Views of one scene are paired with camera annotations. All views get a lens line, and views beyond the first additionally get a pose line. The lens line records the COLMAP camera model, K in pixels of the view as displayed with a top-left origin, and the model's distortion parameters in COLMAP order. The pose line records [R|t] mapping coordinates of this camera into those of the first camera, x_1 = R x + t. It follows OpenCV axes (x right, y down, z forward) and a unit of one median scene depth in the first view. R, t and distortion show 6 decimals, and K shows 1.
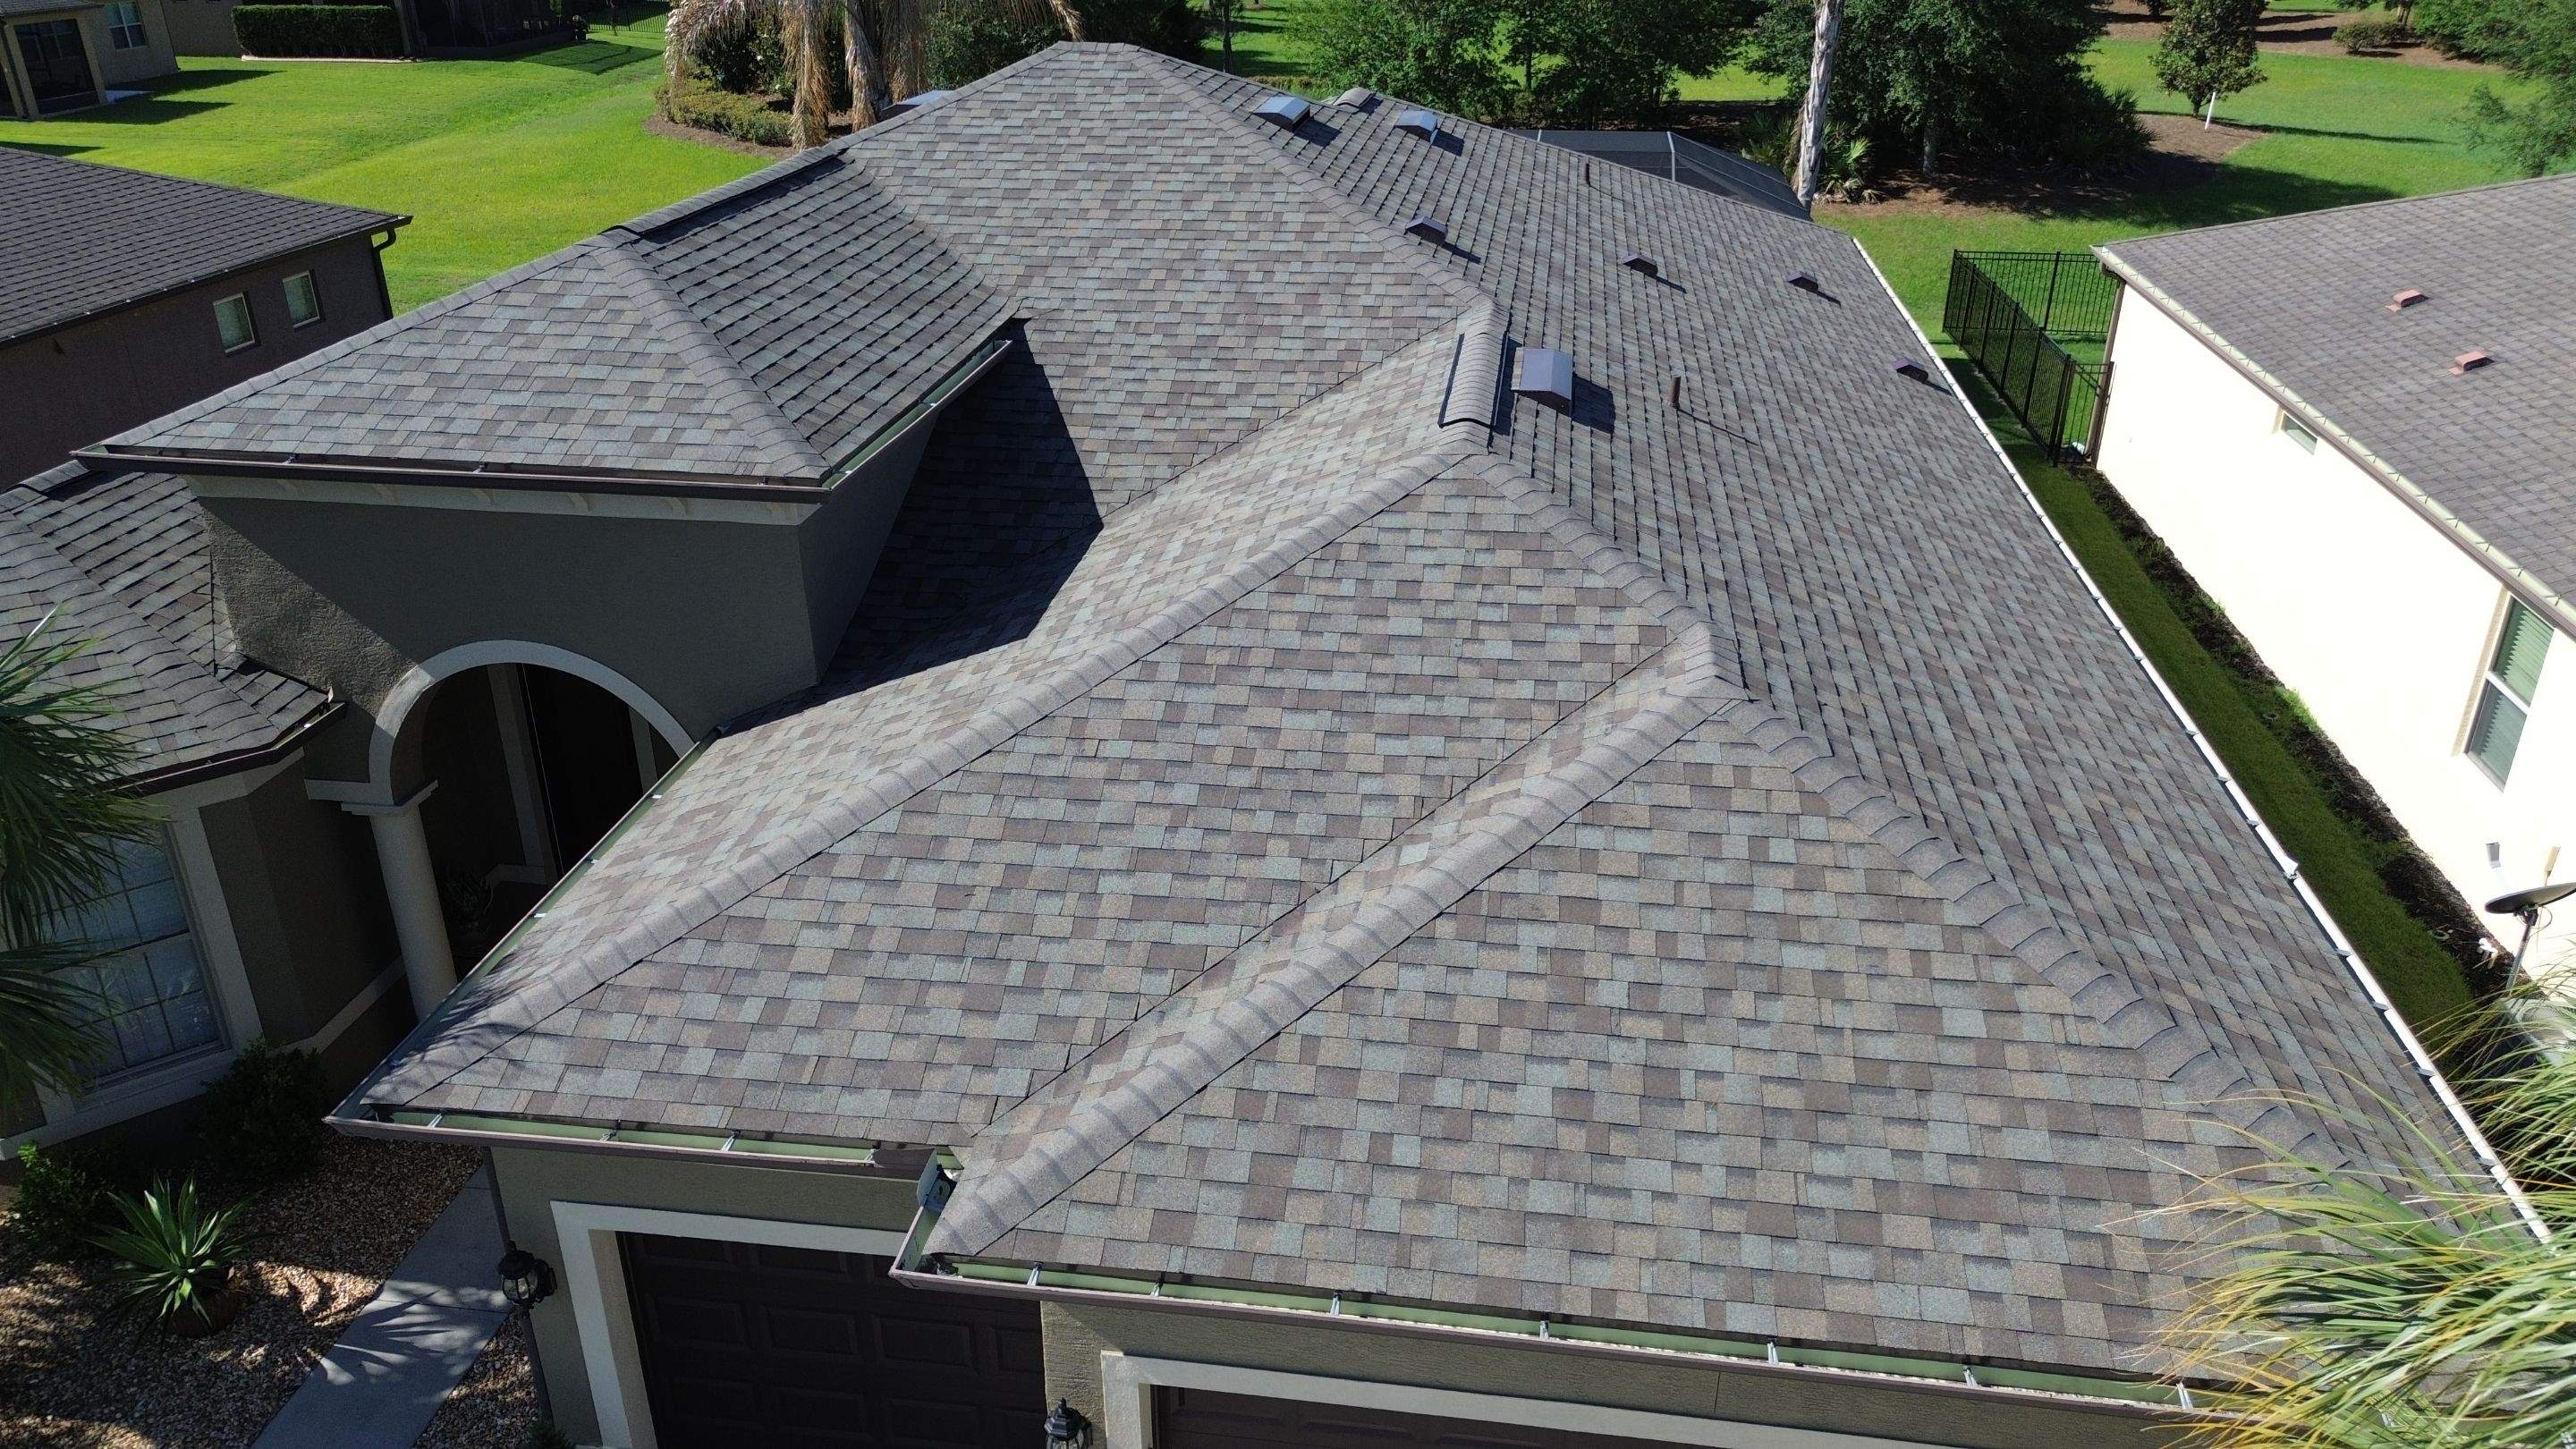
lens RADIAL K [[1828.8, 0, 1295.2], [0, 1828.8, 719.8], [0, 0, 1]] dist [0.069519, -0.065236]
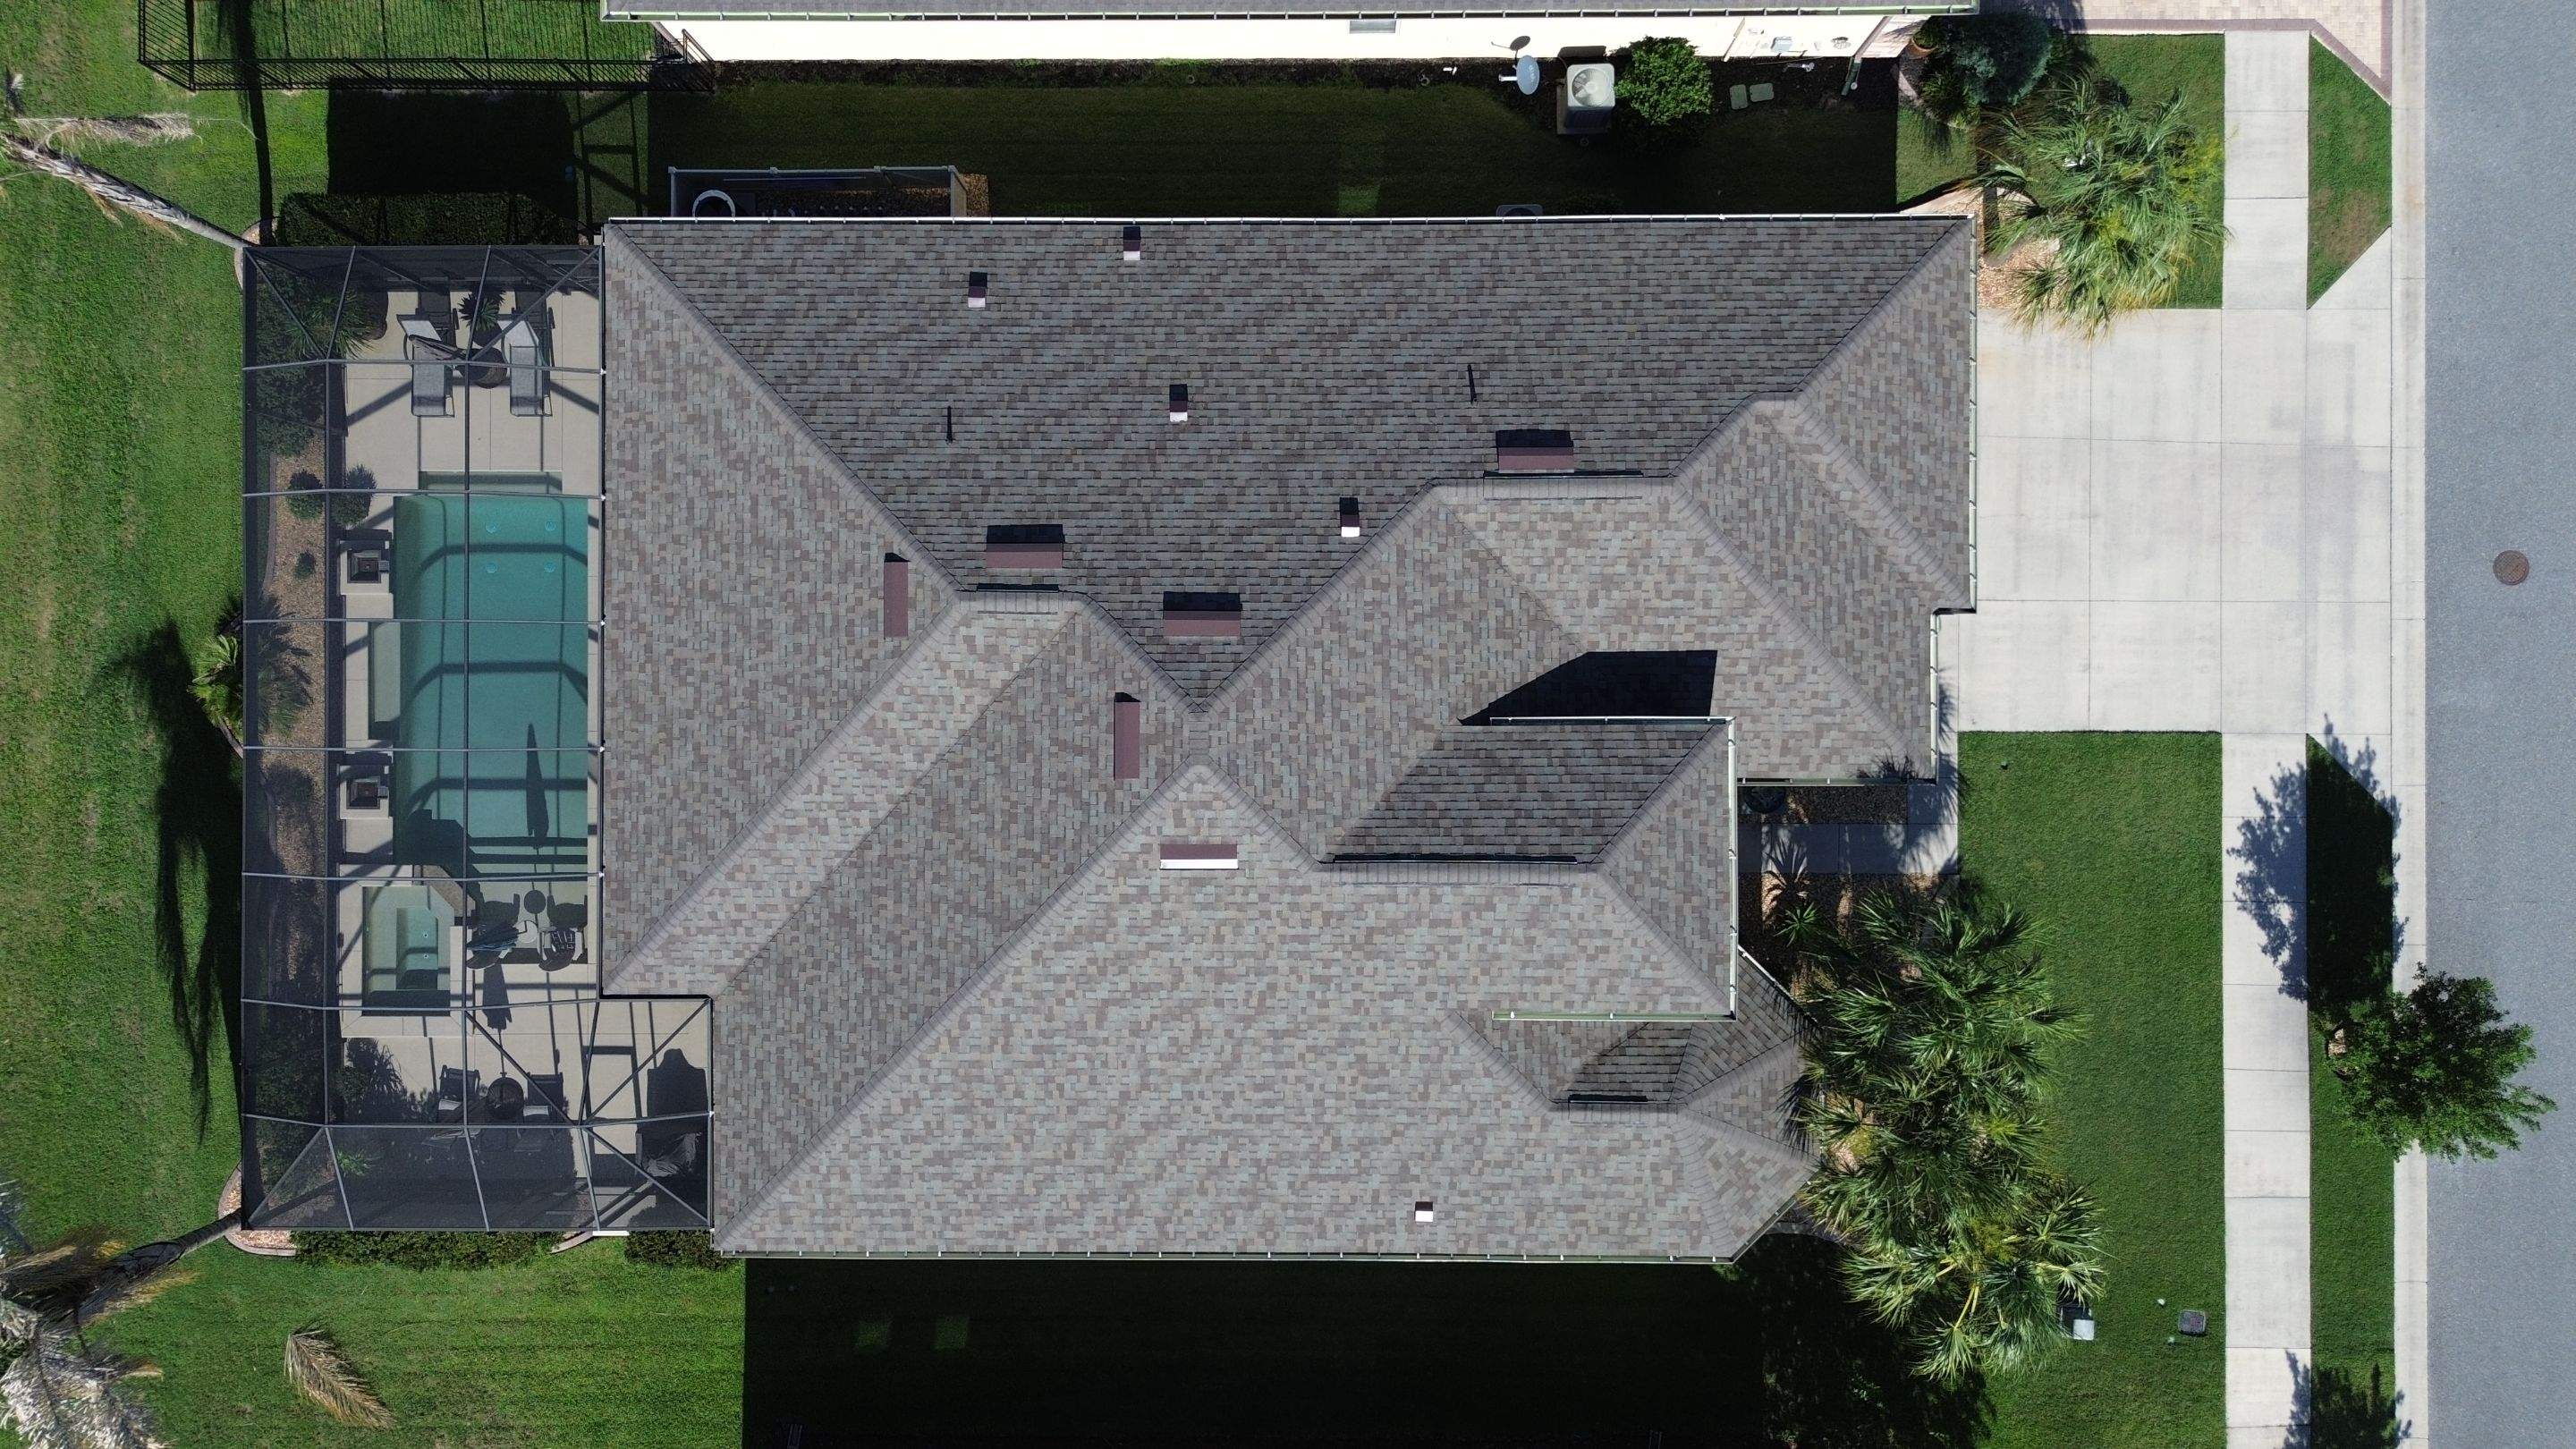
lens RADIAL K [[1828.8, 0, 1297.0], [0, 1828.8, 724.9], [0, 0, 1]] dist [0.069519, -0.065236]
pose [[-0.138423, -0.990368, 0.003120, -0.196722], [0.439701, -0.058634, 0.896228, -3.030856], [-0.887413, 0.125431, 0.443582, 0.402957]]
